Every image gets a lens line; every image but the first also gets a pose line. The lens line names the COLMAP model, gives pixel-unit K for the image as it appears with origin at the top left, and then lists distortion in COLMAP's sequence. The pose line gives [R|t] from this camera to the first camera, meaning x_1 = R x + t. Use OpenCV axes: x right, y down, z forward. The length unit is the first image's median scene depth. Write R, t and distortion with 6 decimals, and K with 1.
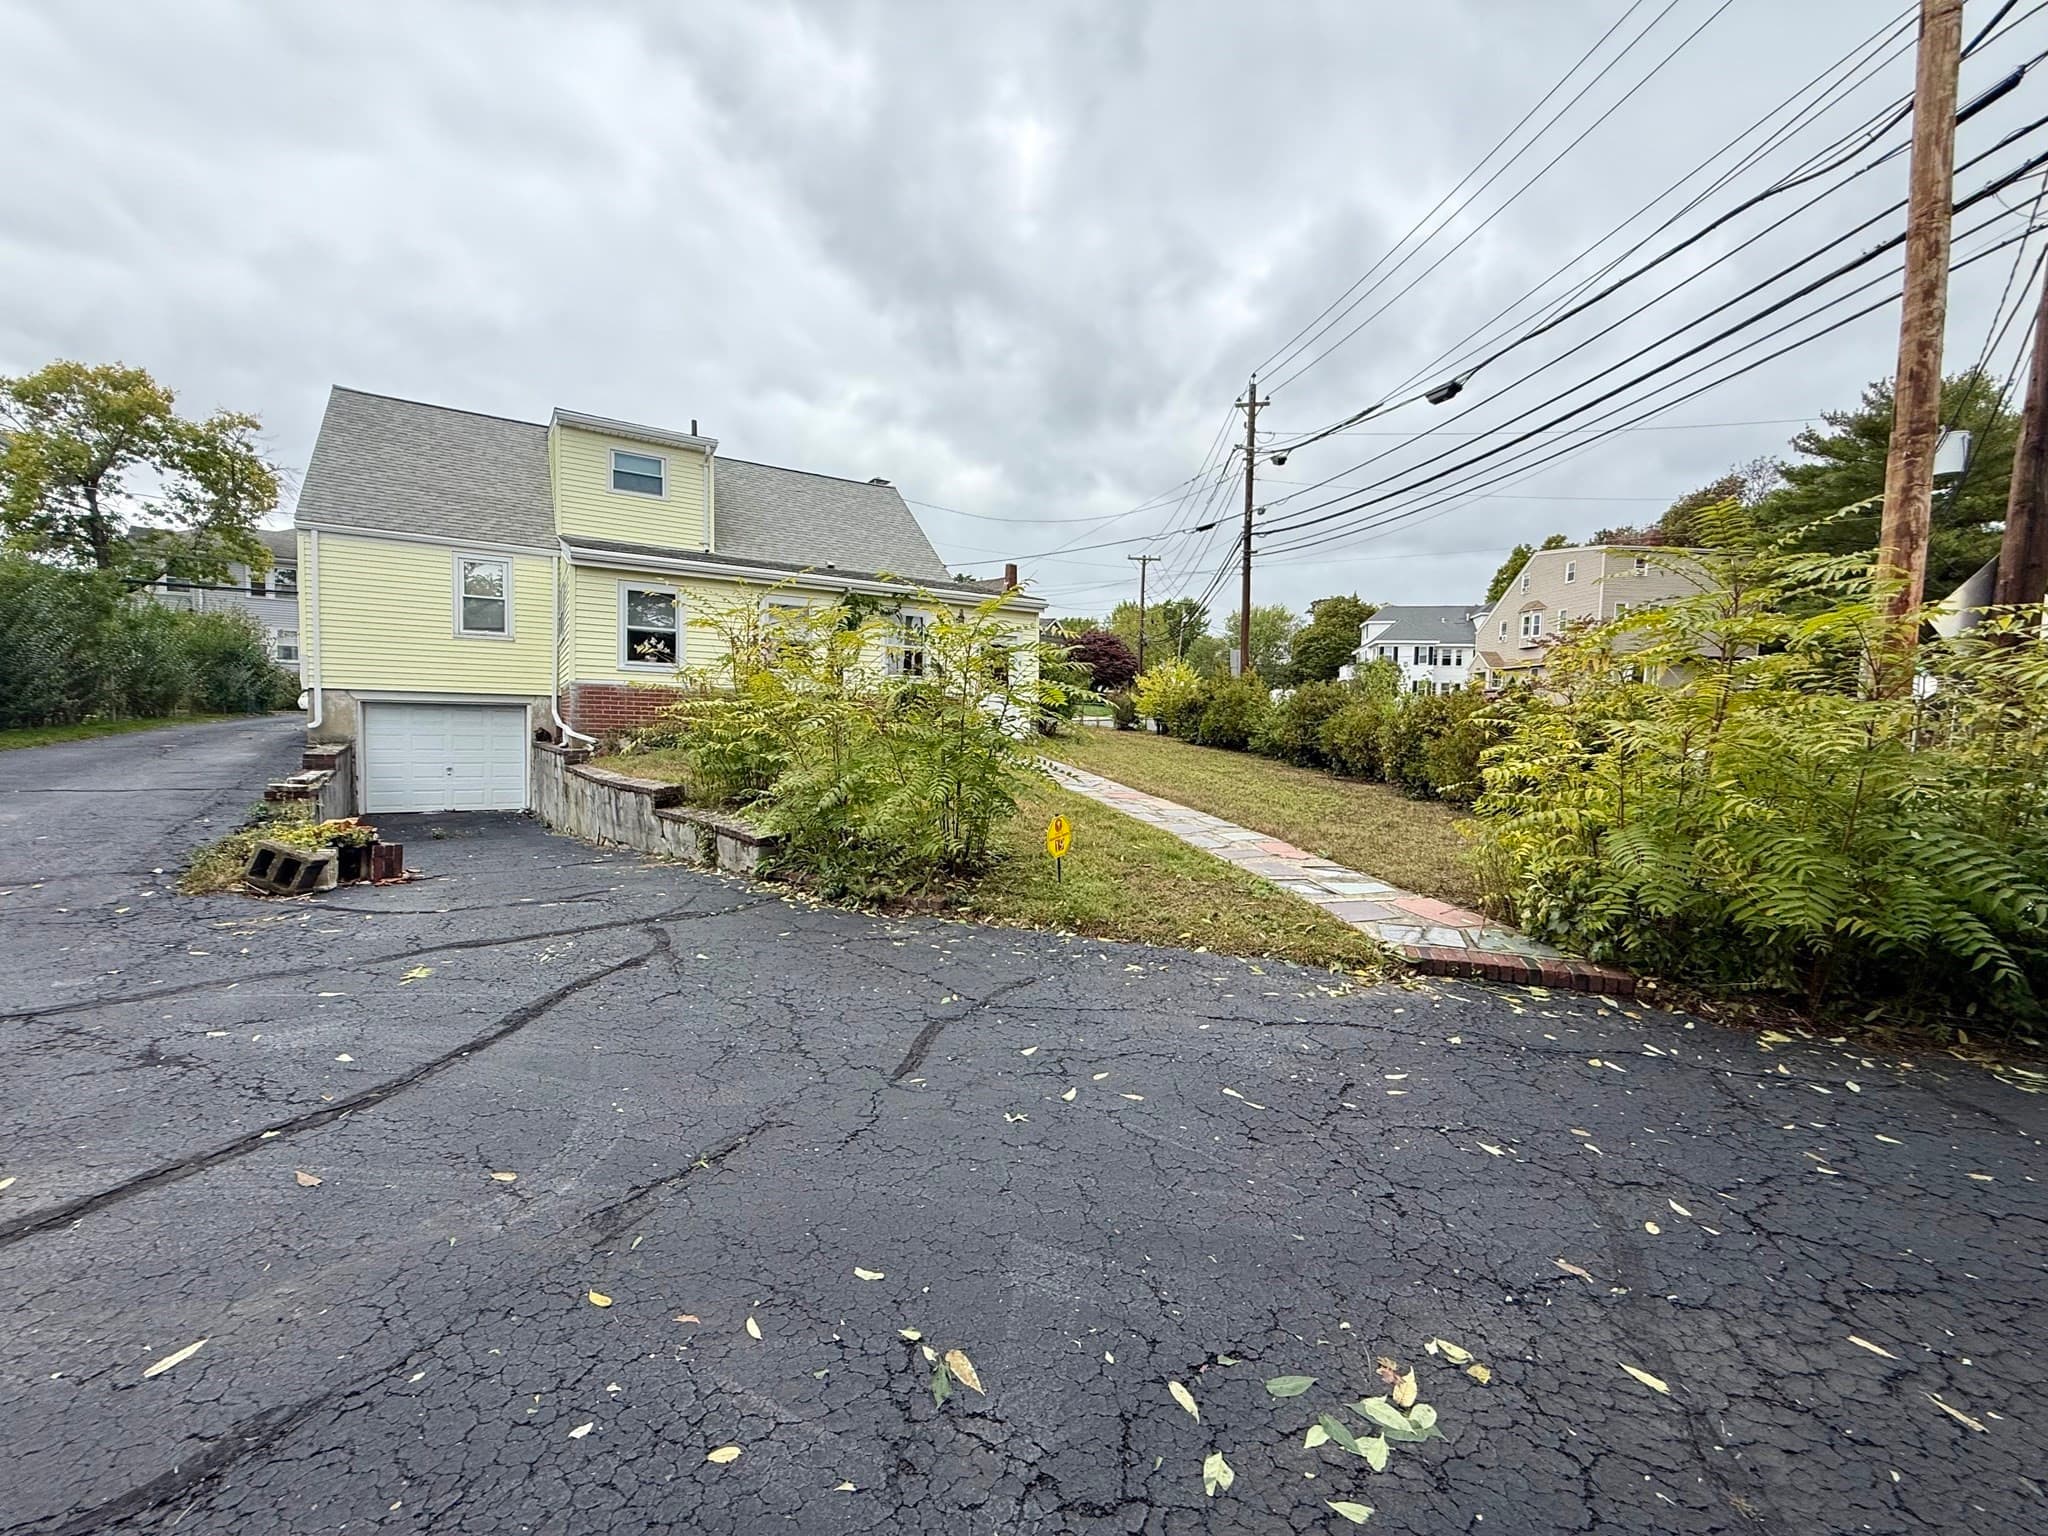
lens RADIAL K [[817.0, 0, 1014.7], [0, 817.0, 764.6], [0, 0, 1]] dist [-0.000300, 0.000594]
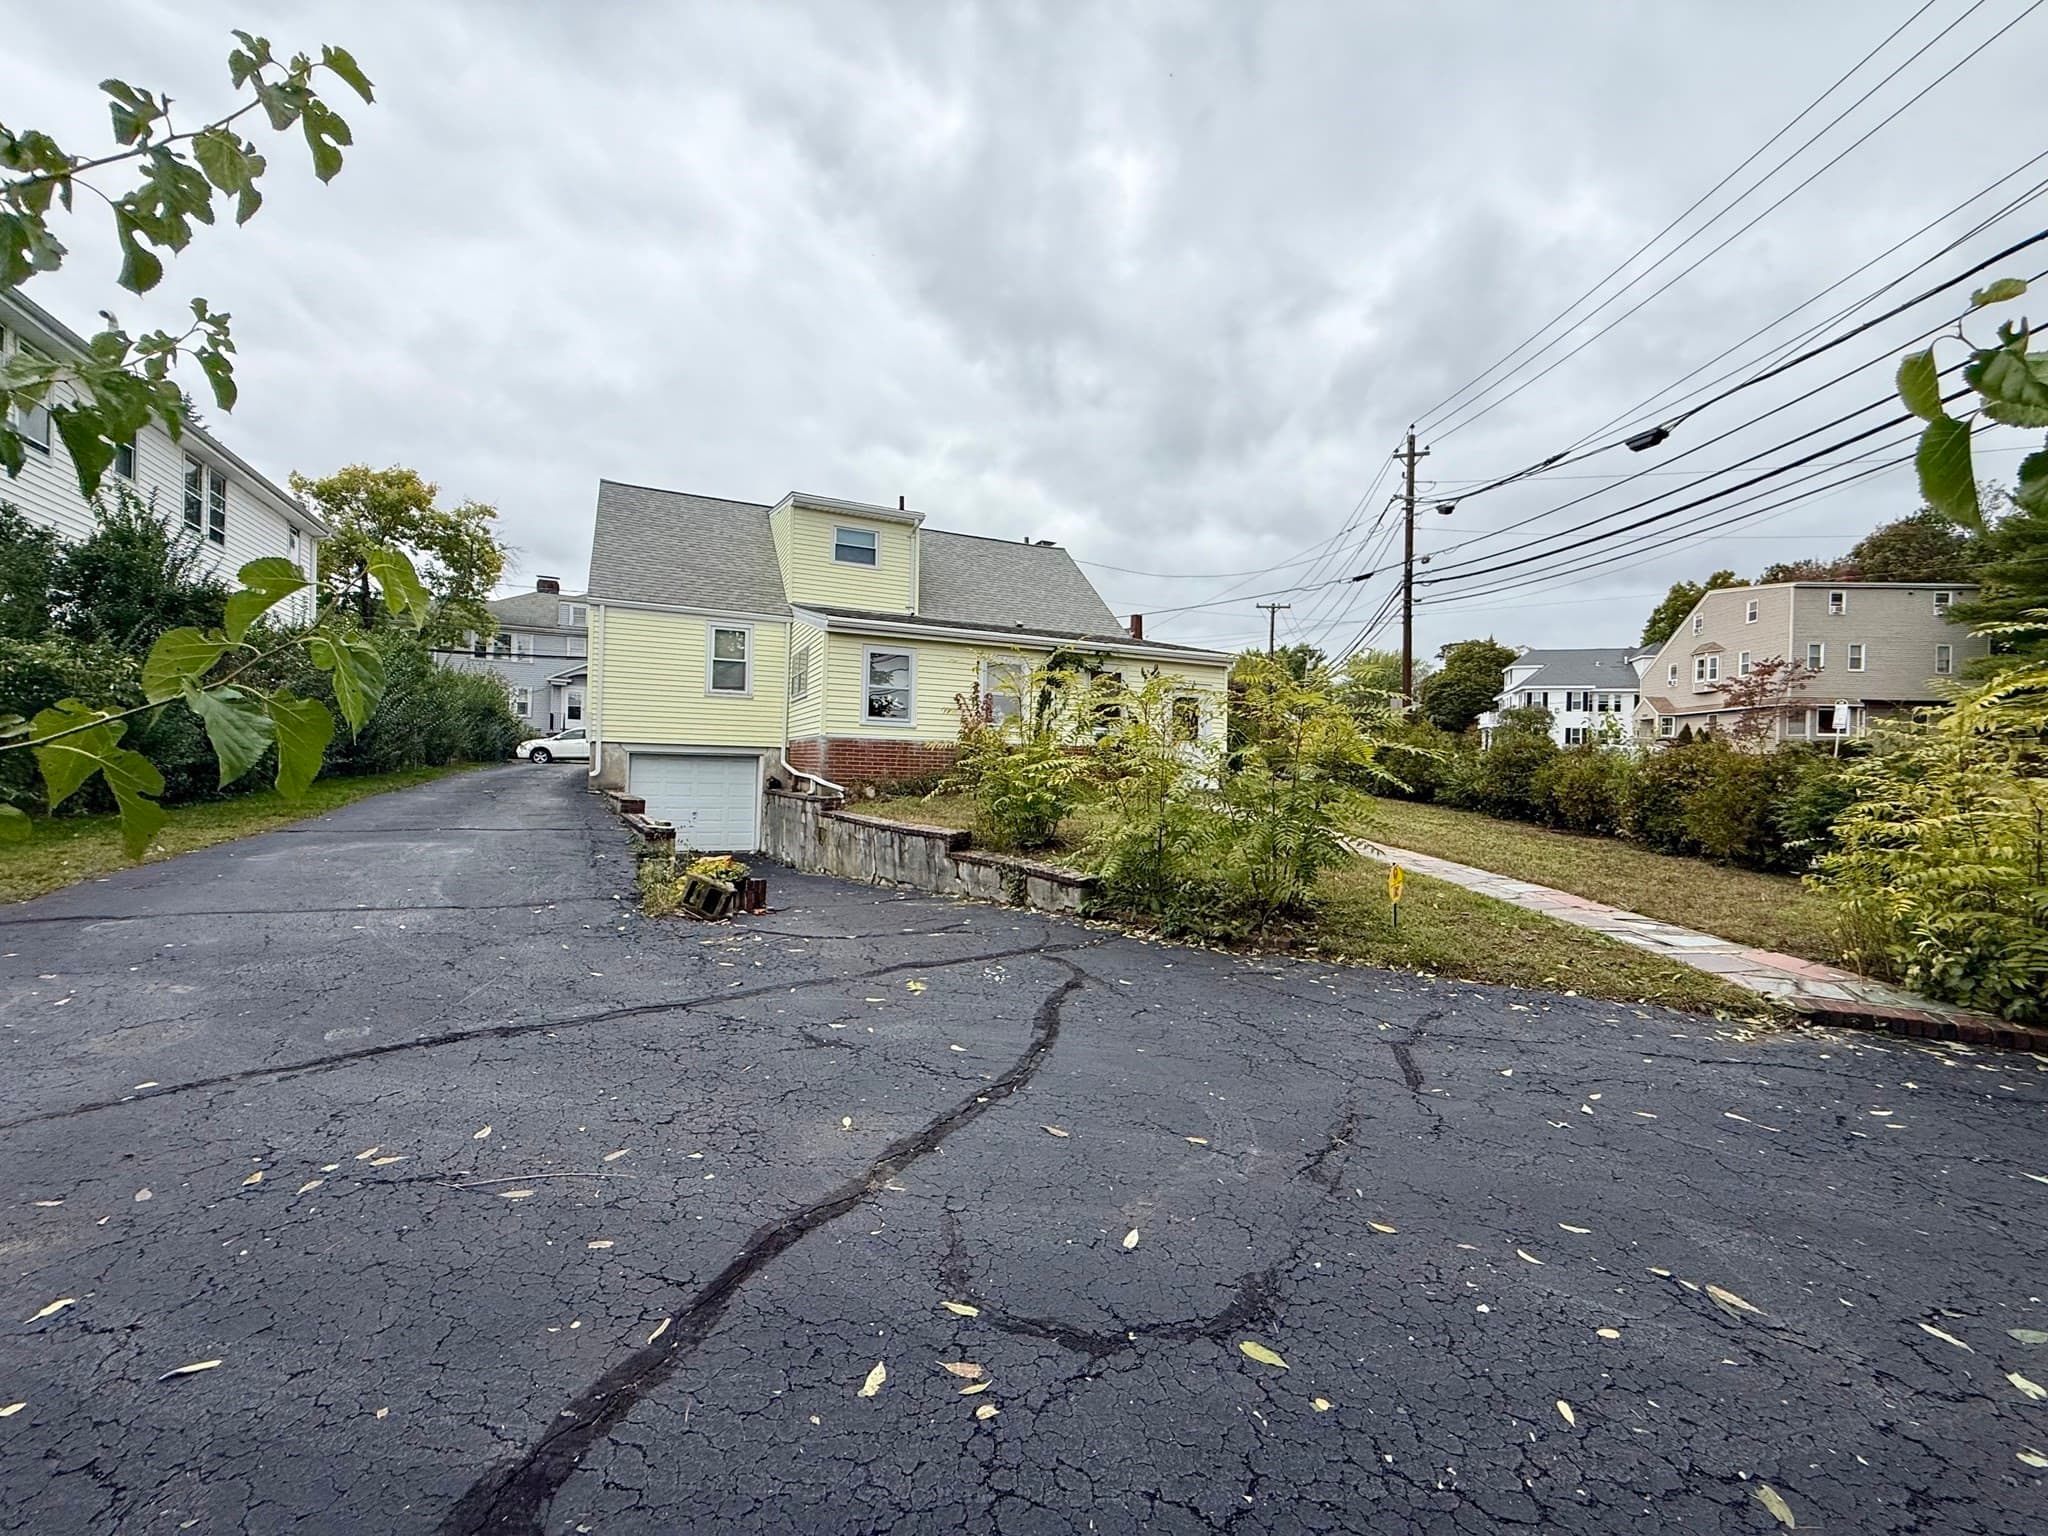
lens RADIAL K [[817.0, 0, 1014.7], [0, 817.0, 764.6], [0, 0, 1]] dist [-0.000300, 0.000594]
pose [[0.992198, 0.002264, -0.124653, -0.115645], [-0.009497, 0.998303, -0.057457, -0.000826], [0.124312, 0.058192, 0.990535, -0.051217]]
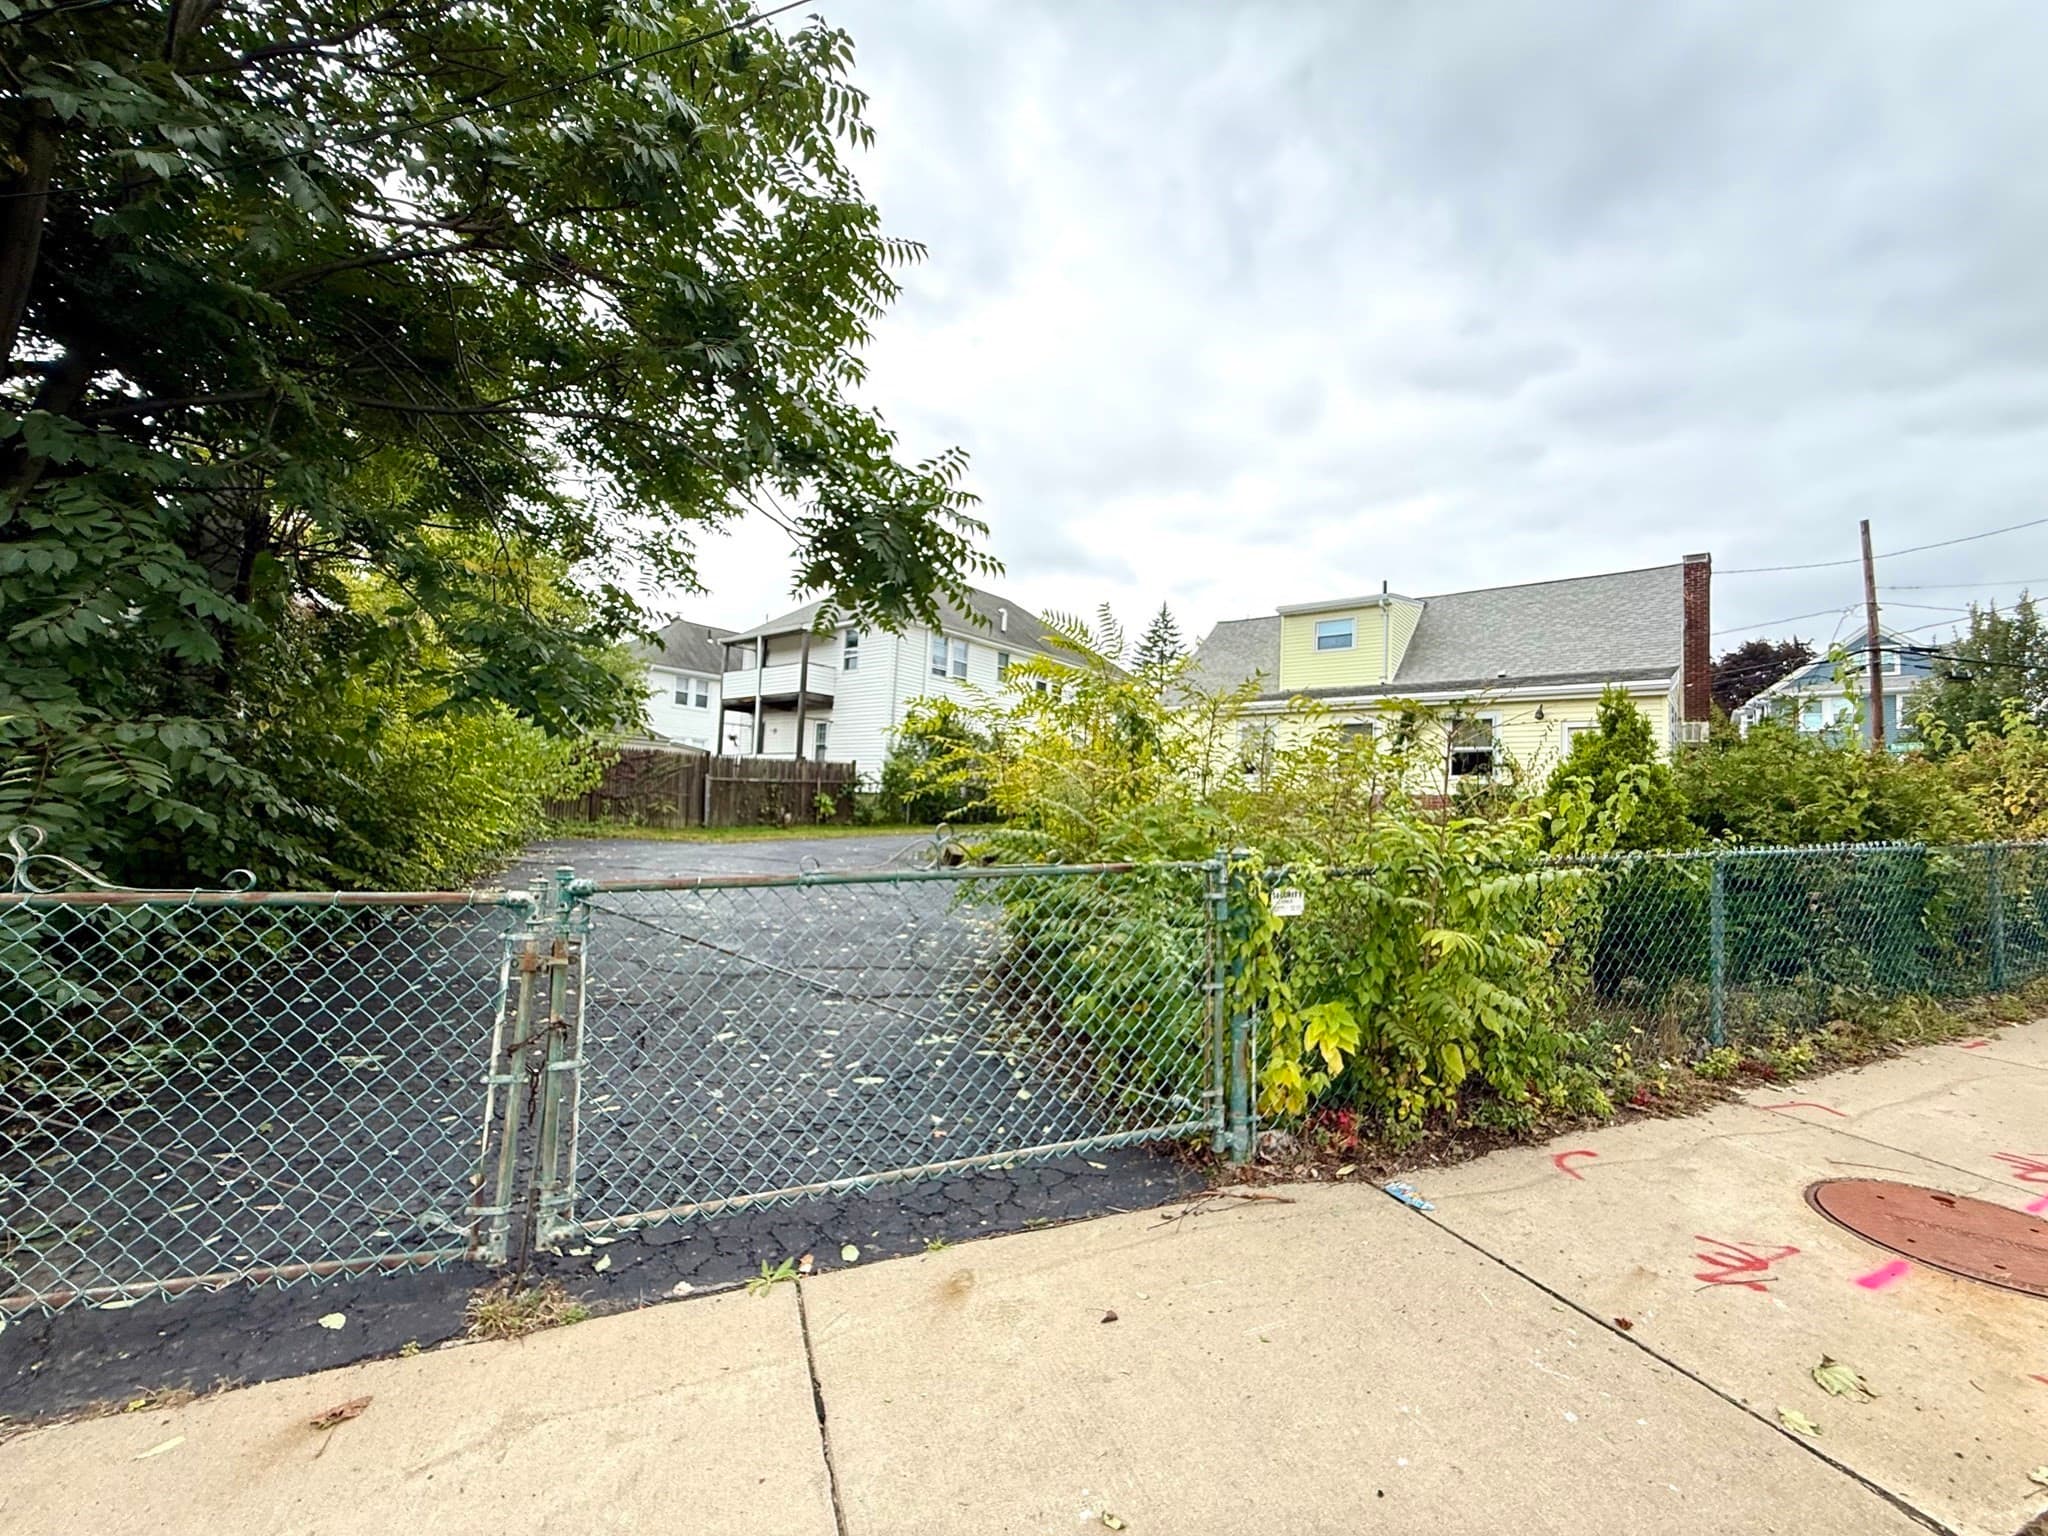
lens RADIAL K [[819.8, 0, 1011.6], [0, 819.8, 773.6], [0, 0, 1]] dist [-0.001194, 0.000141]
pose [[0.309491, -0.051801, -0.949490, 0.653719], [-0.089782, 0.992463, -0.083410, 0.024677], [0.946654, 0.111062, 0.302507, 0.136201]]
